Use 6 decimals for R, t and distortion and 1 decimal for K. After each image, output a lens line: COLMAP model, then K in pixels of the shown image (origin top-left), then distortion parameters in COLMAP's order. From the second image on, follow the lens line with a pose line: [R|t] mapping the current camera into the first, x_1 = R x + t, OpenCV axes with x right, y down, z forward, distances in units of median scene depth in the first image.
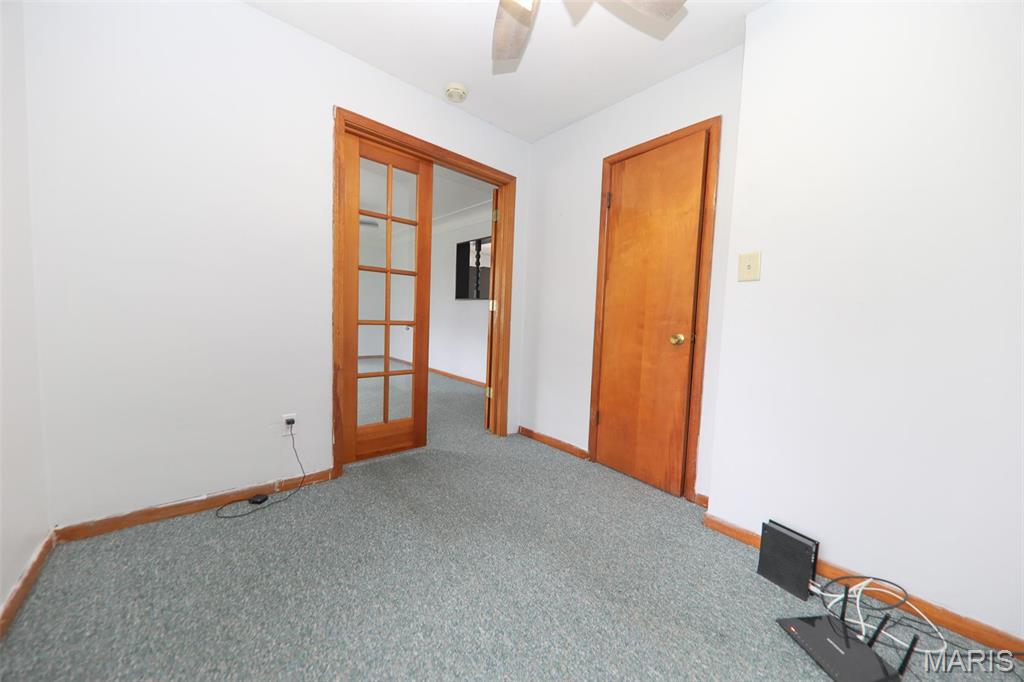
lens RADIAL K [[362.7, 0, 510.1], [0, 362.7, 342.0], [0, 0, 1]] dist [0.009445, -0.006857]
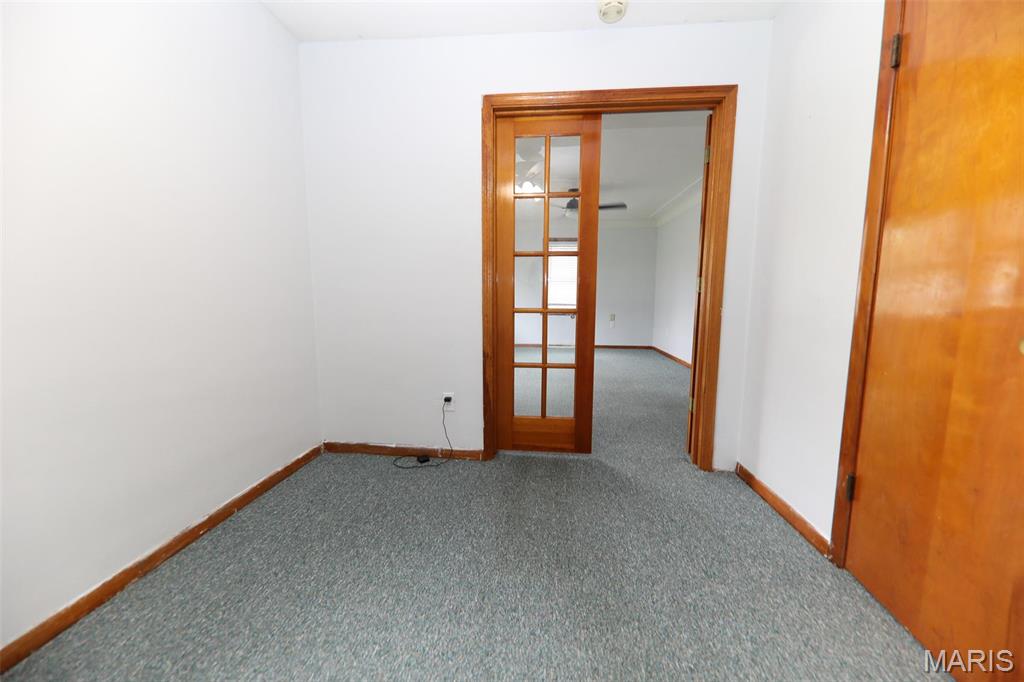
lens RADIAL K [[376.1, 0, 509.4], [0, 376.1, 340.2], [0, 0, 1]] dist [0.012725, -0.007795]
pose [[0.681606, 0.046719, -0.730226, 0.304430], [-0.027854, 0.998893, 0.037908, -0.011275], [0.731189, -0.005499, 0.682153, 0.280587]]
